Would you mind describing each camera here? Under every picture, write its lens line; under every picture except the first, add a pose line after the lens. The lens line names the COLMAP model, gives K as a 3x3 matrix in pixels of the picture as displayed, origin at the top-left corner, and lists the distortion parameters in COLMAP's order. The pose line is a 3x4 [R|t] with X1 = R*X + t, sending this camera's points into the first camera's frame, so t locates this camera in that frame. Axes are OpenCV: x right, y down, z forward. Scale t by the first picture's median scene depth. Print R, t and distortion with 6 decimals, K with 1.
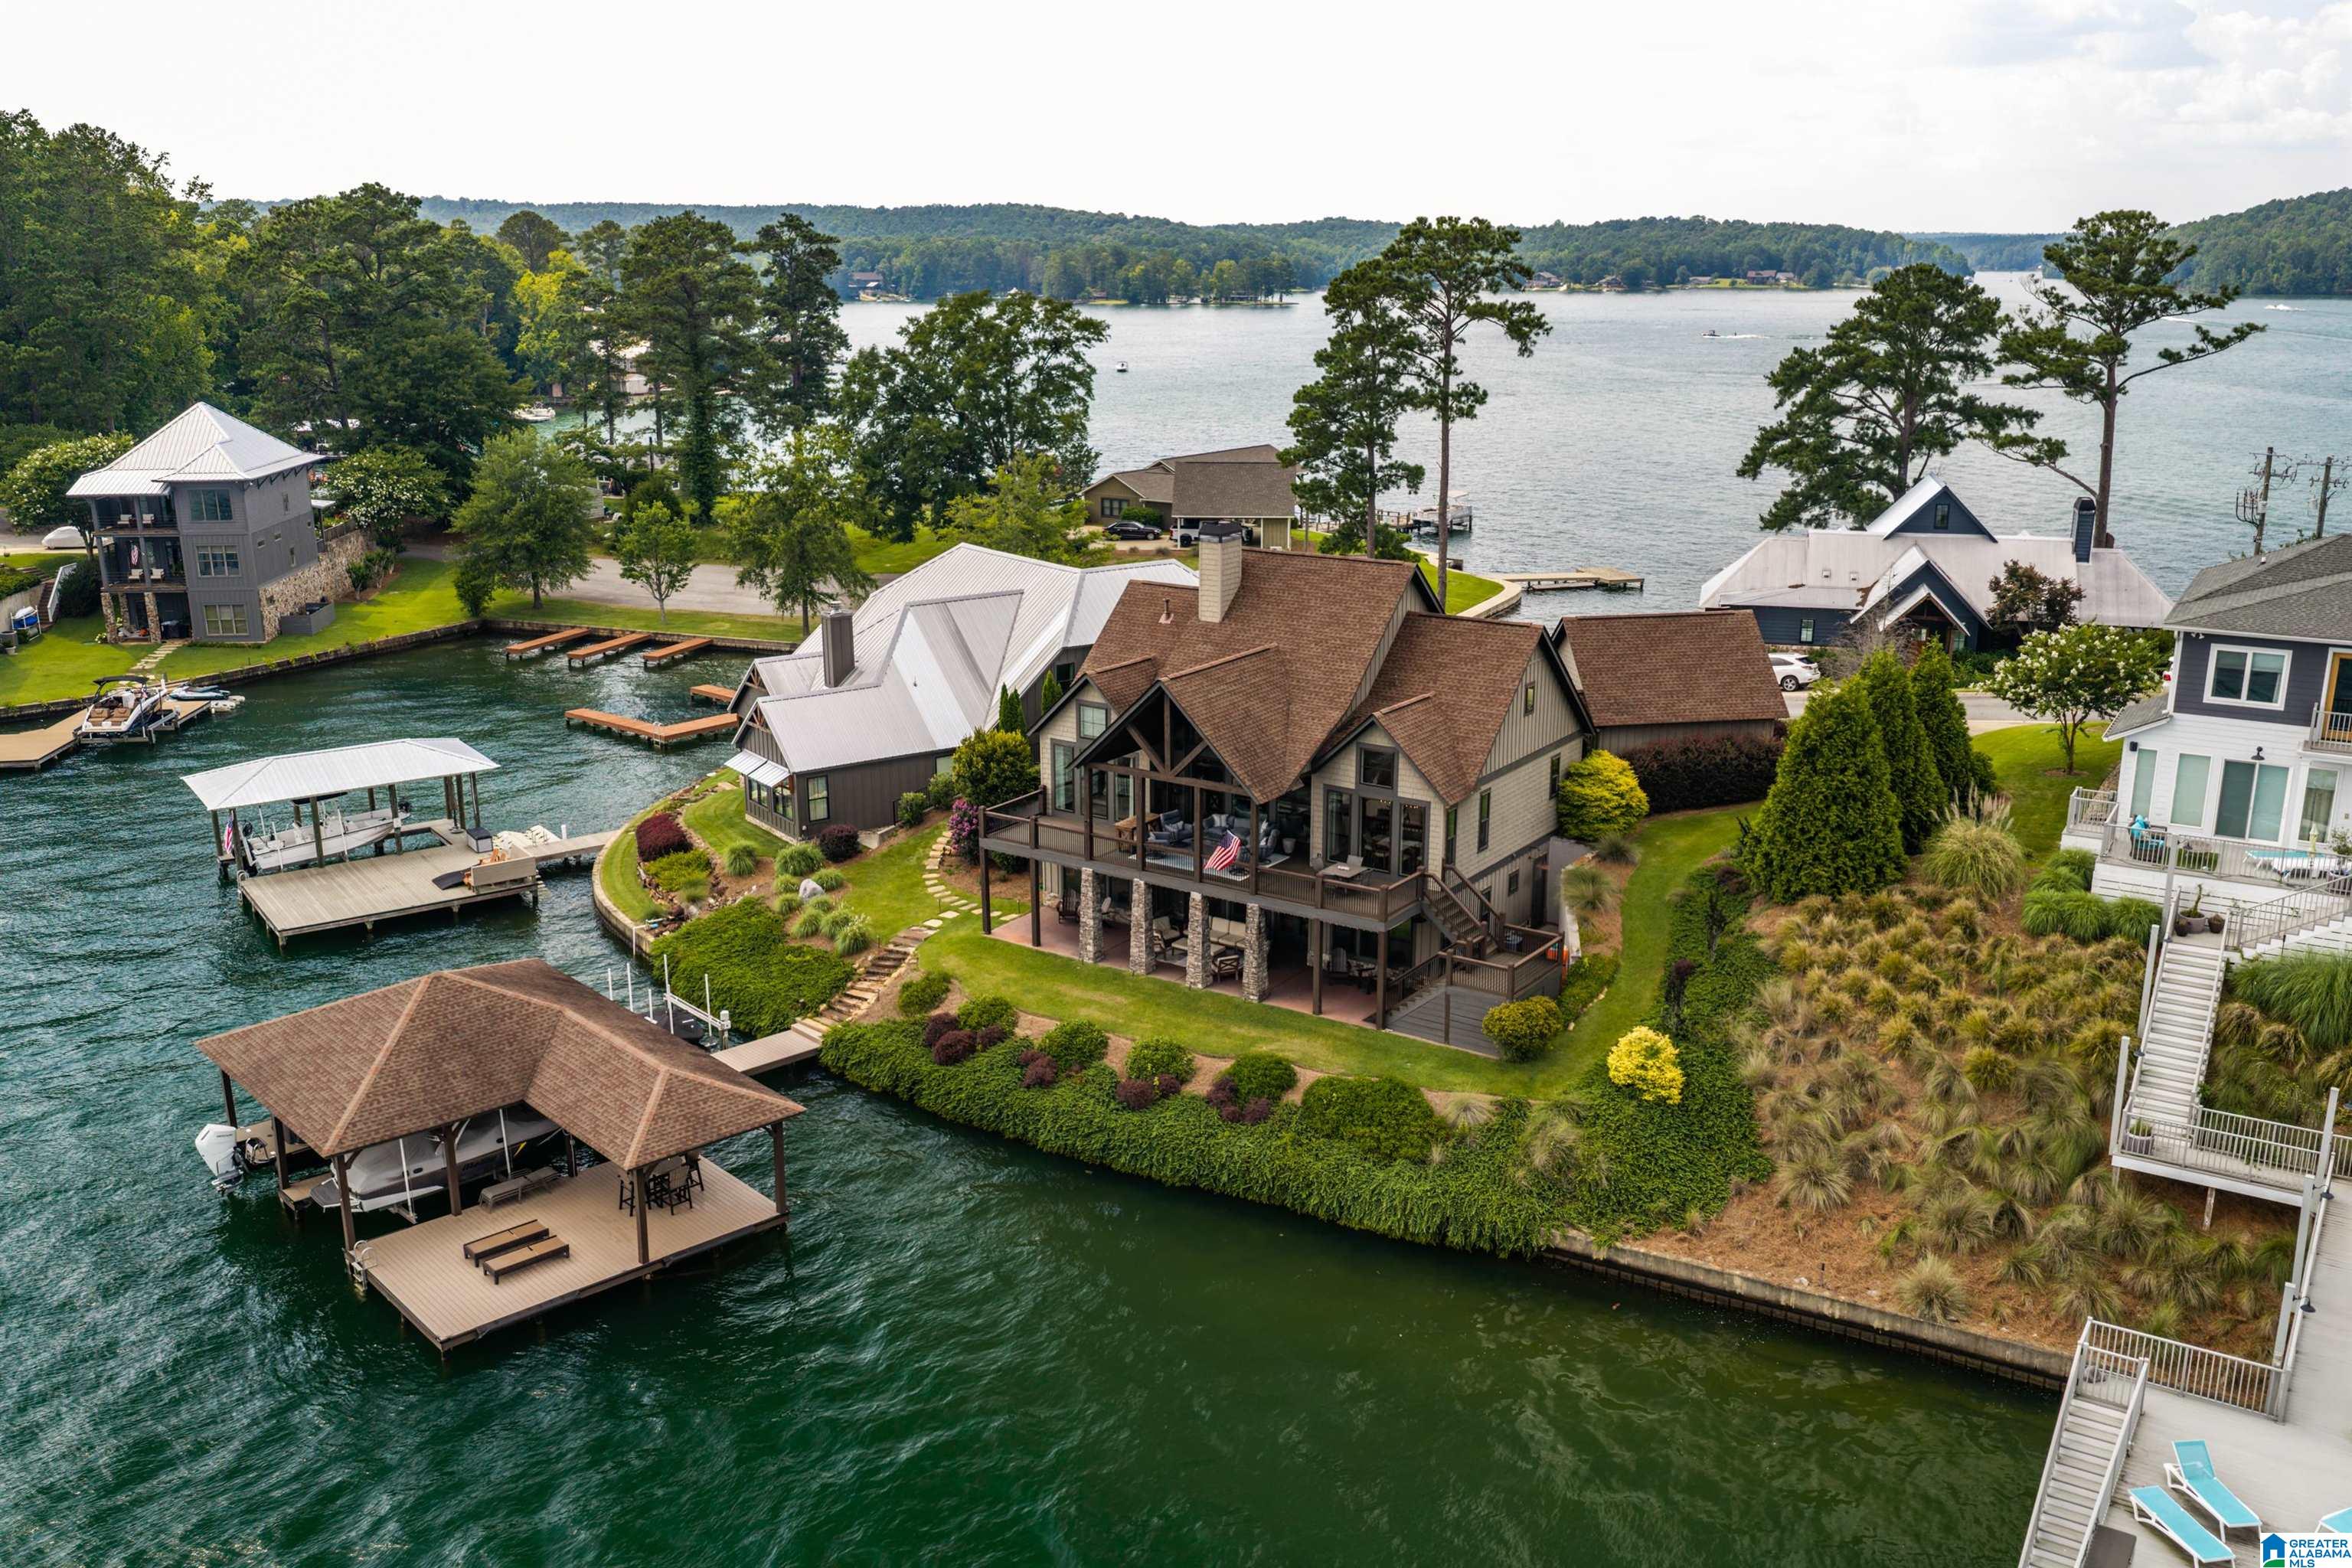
lens RADIAL K [[1954.7, 0, 1176.0], [0, 1954.7, 784.0], [0, 0, 1]] dist [0.010825, -0.020739]
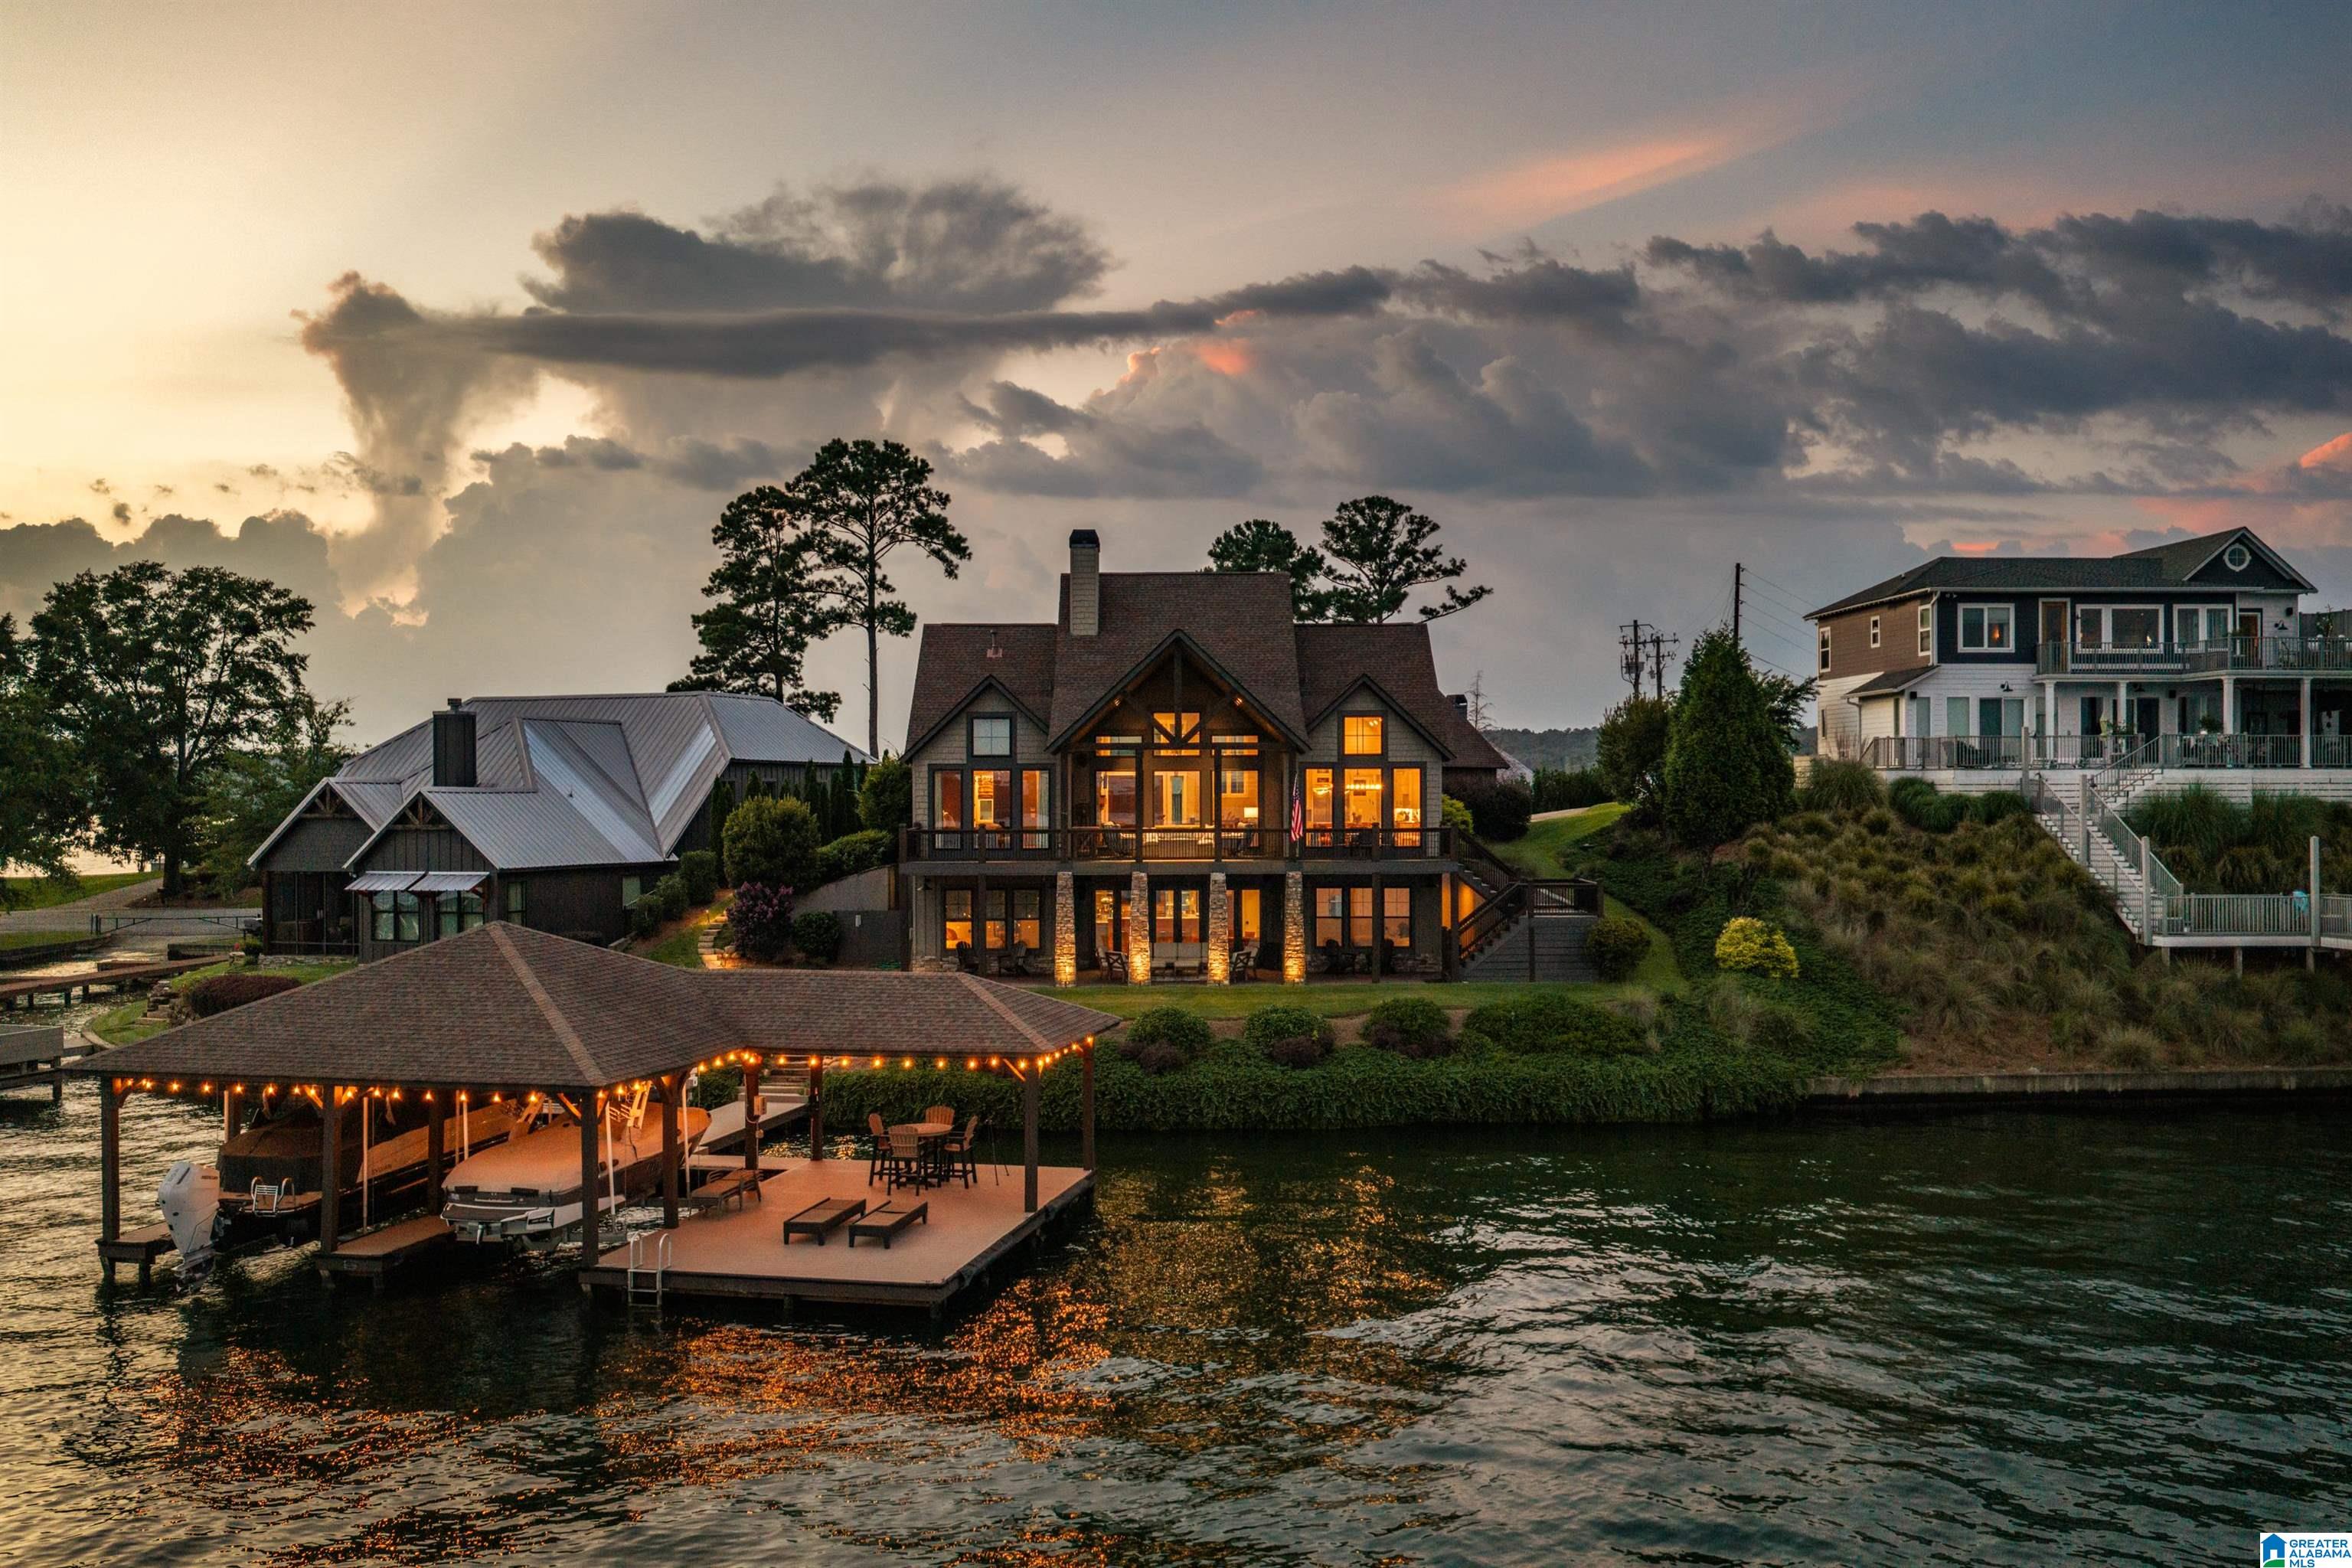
lens RADIAL K [[1948.8, 0, 1176.0], [0, 1948.8, 784.0], [0, 0, 1]] dist [0.011730, -0.024083]
pose [[0.818989, 0.004058, 0.573796, -0.407422], [0.150907, 0.963251, -0.222203, 0.167114], [-0.553611, 0.268571, 0.788279, 0.240874]]
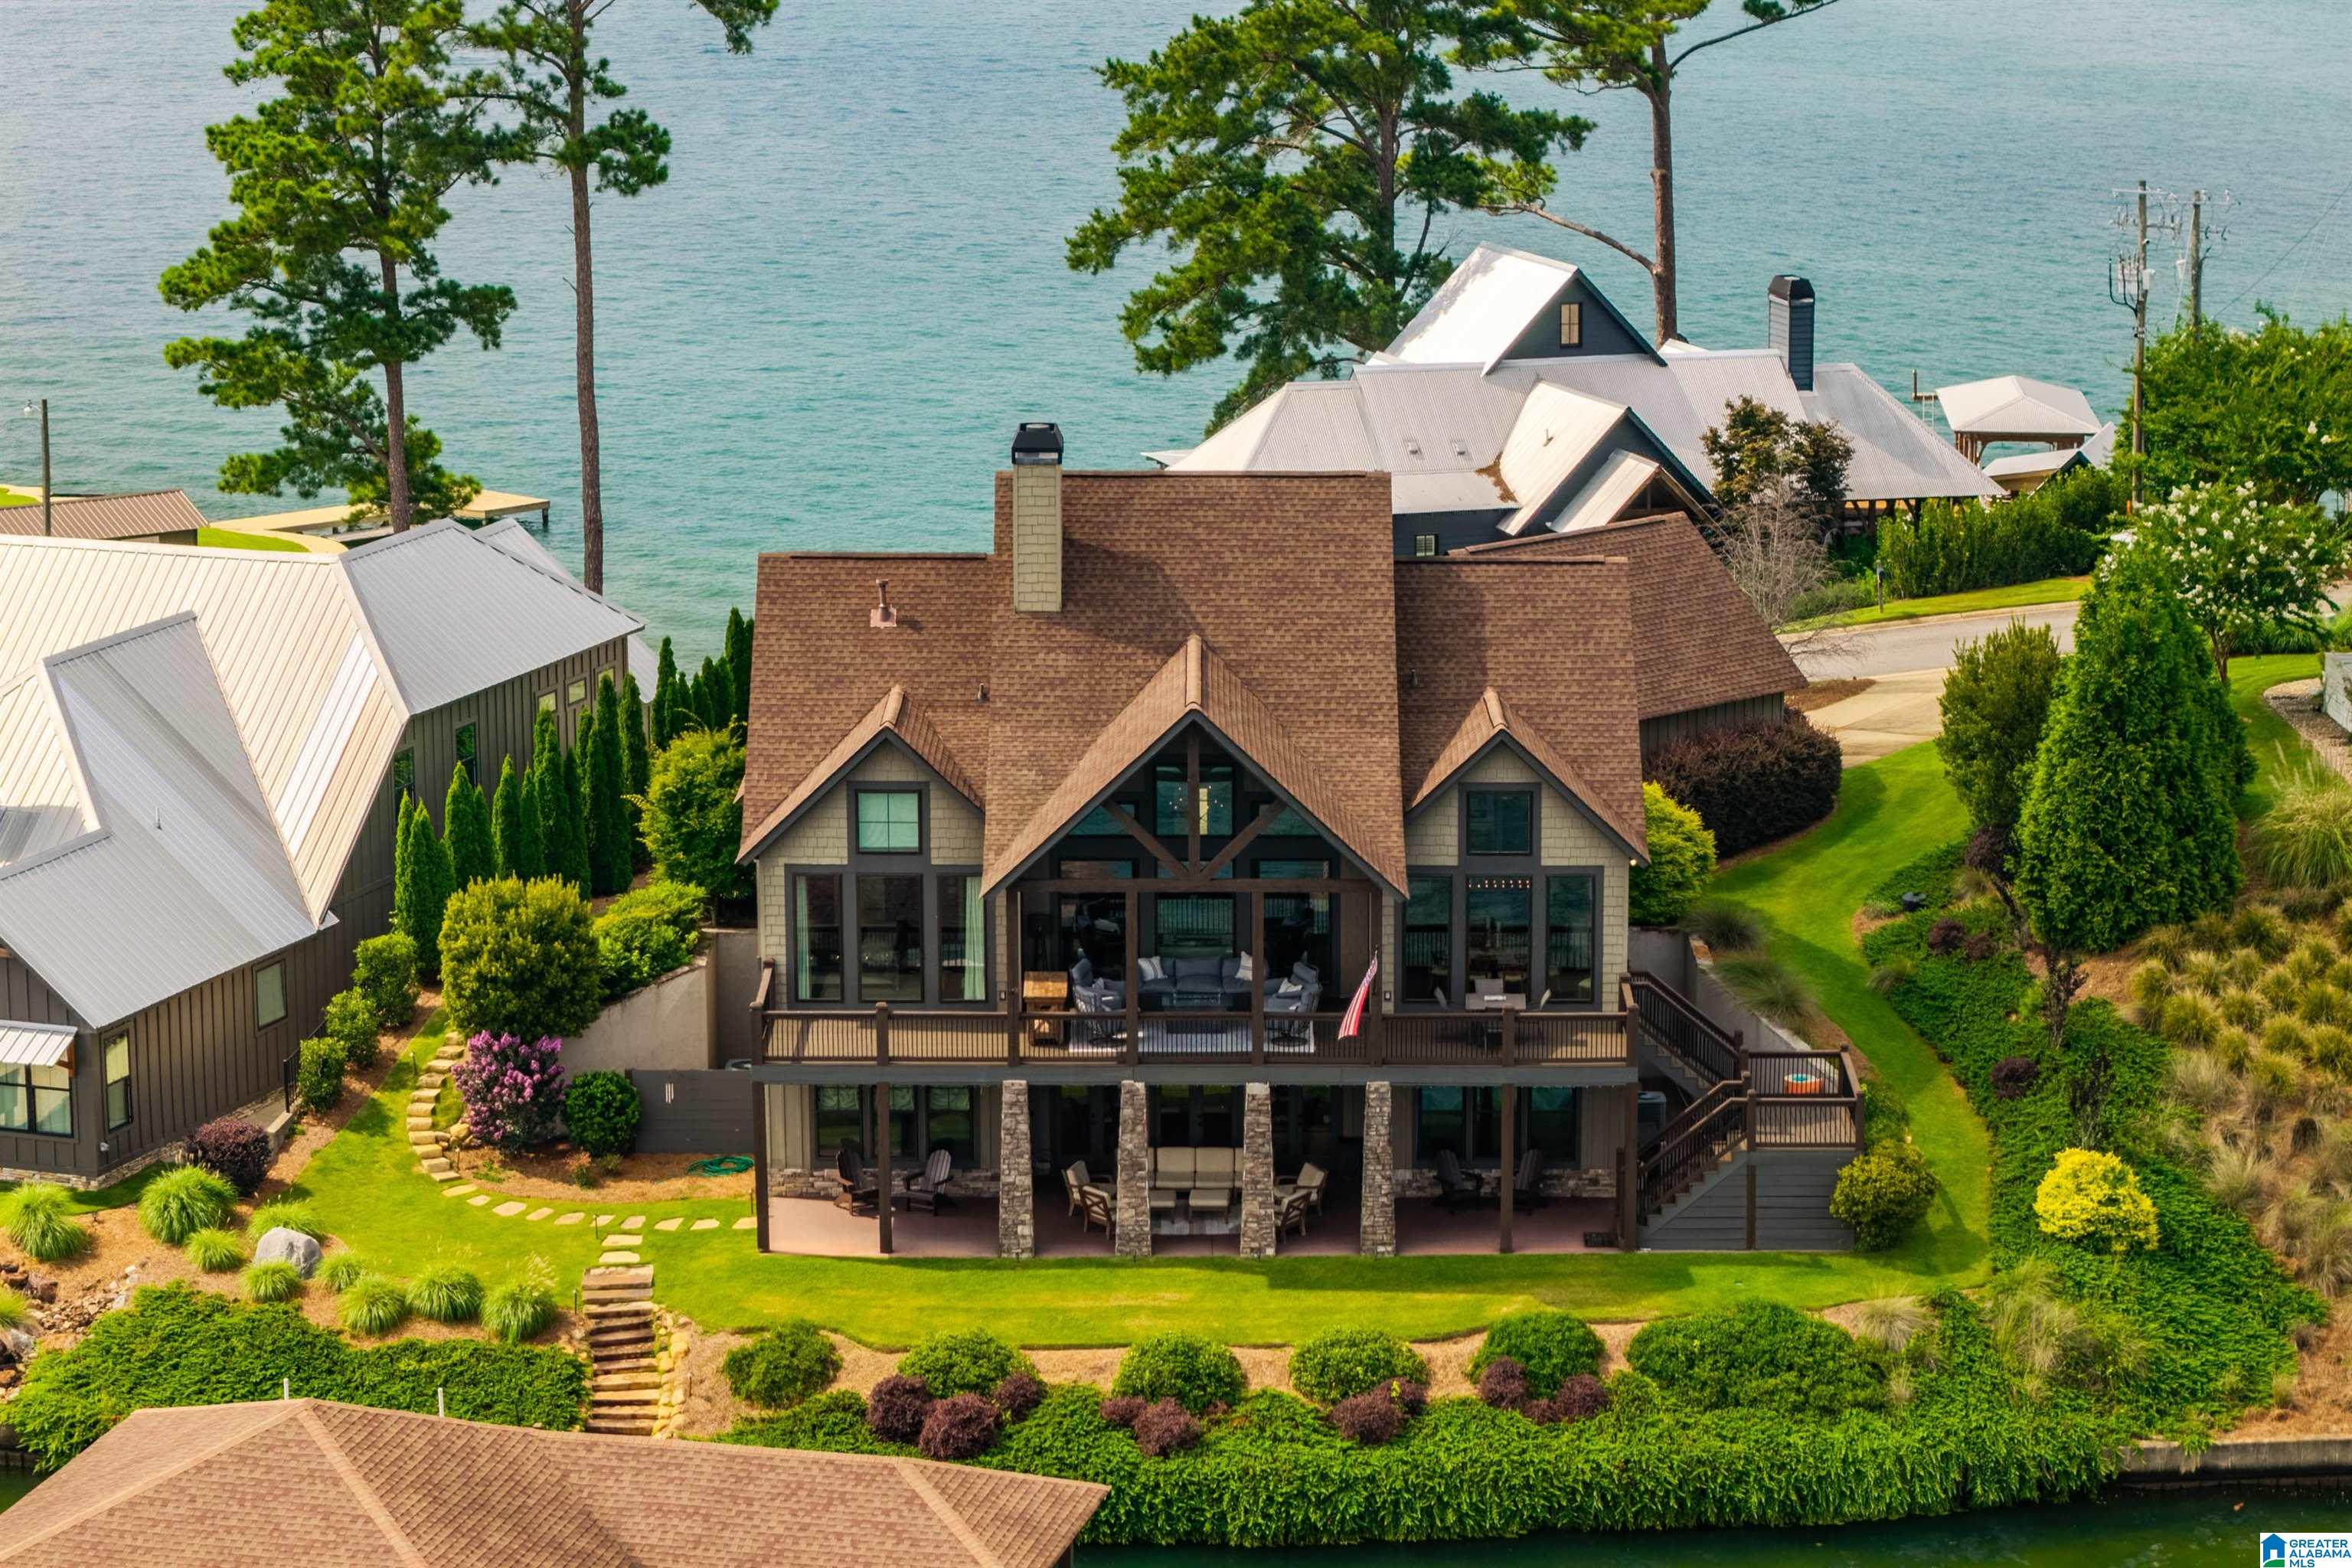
lens RADIAL K [[5611.2, 0, 1432.9], [0, 5611.2, 790.0], [0, 0, 1]] dist [-0.214687, 0.561626]
pose [[0.797402, -0.112935, 0.592787, -0.708632], [0.143293, 0.989671, -0.004207, -0.010832], [-0.586189, 0.088297, 0.805349, -0.261821]]
